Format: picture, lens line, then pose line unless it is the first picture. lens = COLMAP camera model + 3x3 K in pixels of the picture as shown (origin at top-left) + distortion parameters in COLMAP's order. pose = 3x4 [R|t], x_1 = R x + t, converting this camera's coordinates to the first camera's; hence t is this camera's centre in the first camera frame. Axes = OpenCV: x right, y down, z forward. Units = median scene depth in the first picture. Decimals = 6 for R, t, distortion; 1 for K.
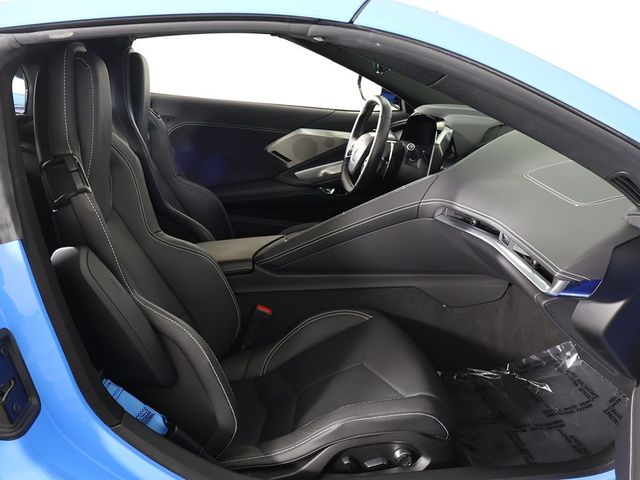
lens RADIAL K [[608.0, 0, 316.8], [0, 608.0, 236.9], [0, 0, 1]] dist [-0.002531, 0.000000]
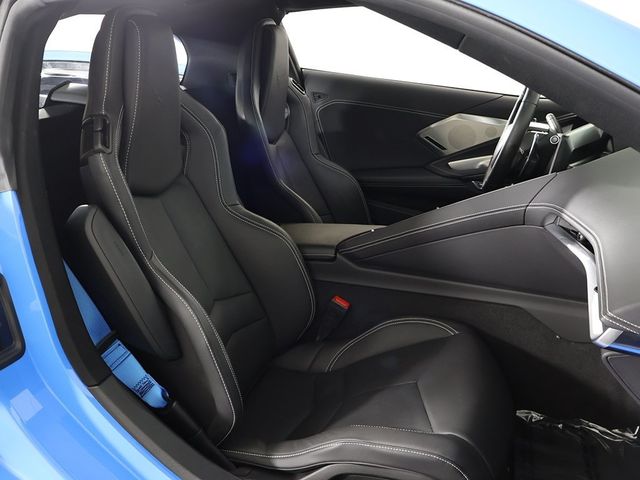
lens RADIAL K [[608.0, 0, 319.2], [0, 608.0, 241.2], [0, 0, 1]] dist [-0.002531, 0.000000]
pose [[0.912102, 0.132874, -0.387833, 0.229380], [-0.123521, 0.991128, 0.049070, -0.014125], [0.390913, 0.003149, 0.920422, 0.136460]]
